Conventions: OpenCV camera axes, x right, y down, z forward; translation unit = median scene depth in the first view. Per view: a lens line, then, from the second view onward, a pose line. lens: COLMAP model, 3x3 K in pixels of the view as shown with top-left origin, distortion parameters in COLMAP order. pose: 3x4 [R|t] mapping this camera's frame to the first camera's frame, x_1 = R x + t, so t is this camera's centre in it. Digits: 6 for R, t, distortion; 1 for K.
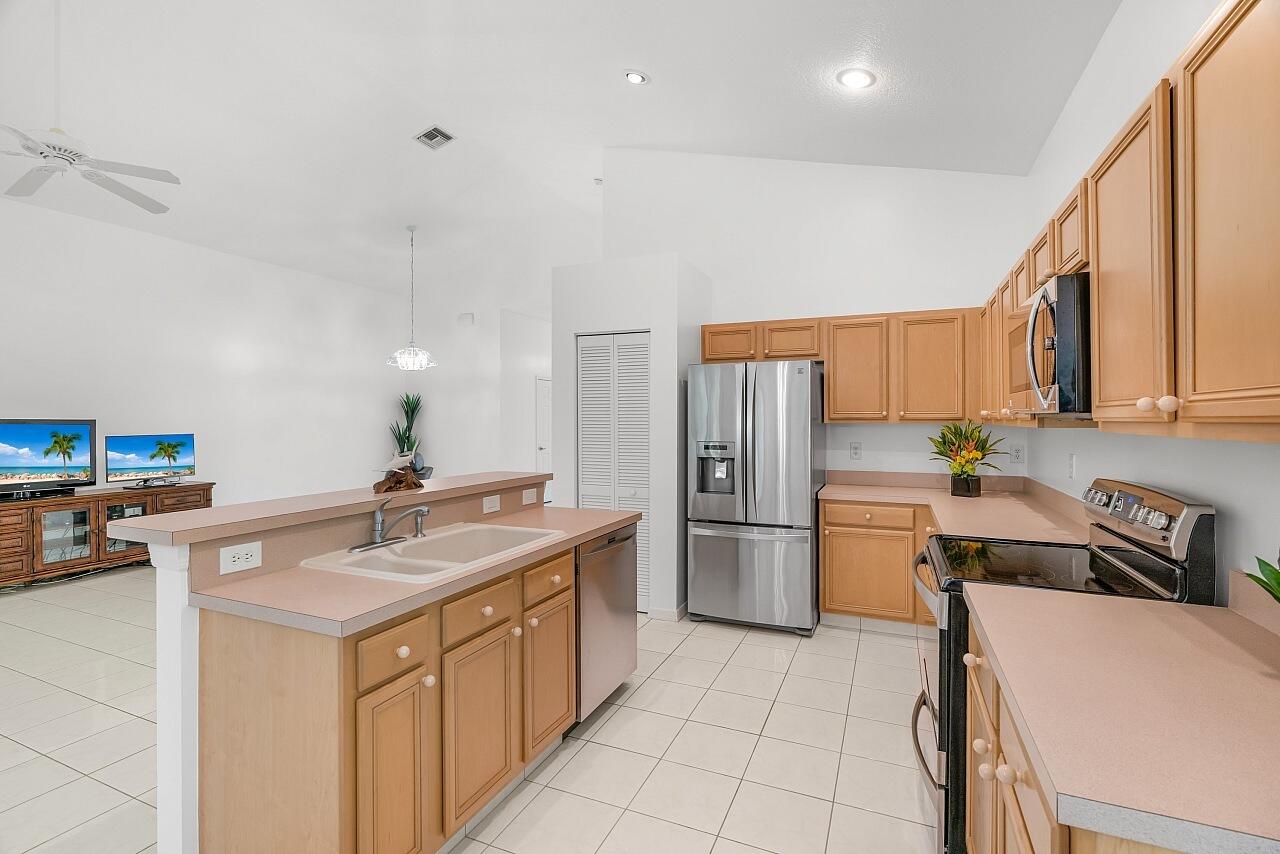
lens RADIAL K [[585.5, 0, 626.4], [0, 585.5, 416.1], [0, 0, 1]] dist [-0.002797, 0.000171]
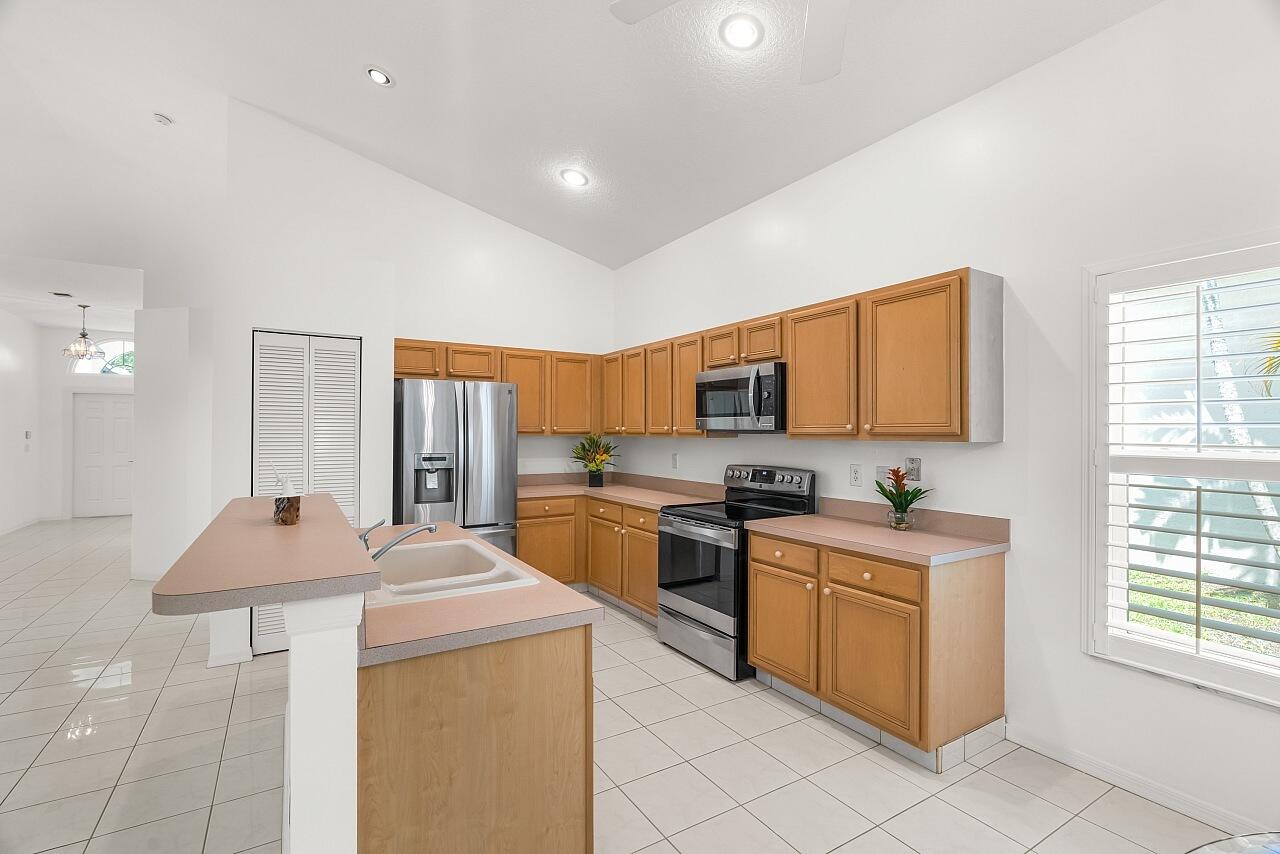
lens RADIAL K [[582.7, 0, 640.0], [0, 582.7, 427.0], [0, 0, 1]] dist [-0.000125, -0.000099]
pose [[0.560307, 0.010644, 0.828216, -0.519694], [-0.007662, 0.999941, -0.007667, 0.001135], [-0.828249, -0.002050, 0.560356, 0.108443]]
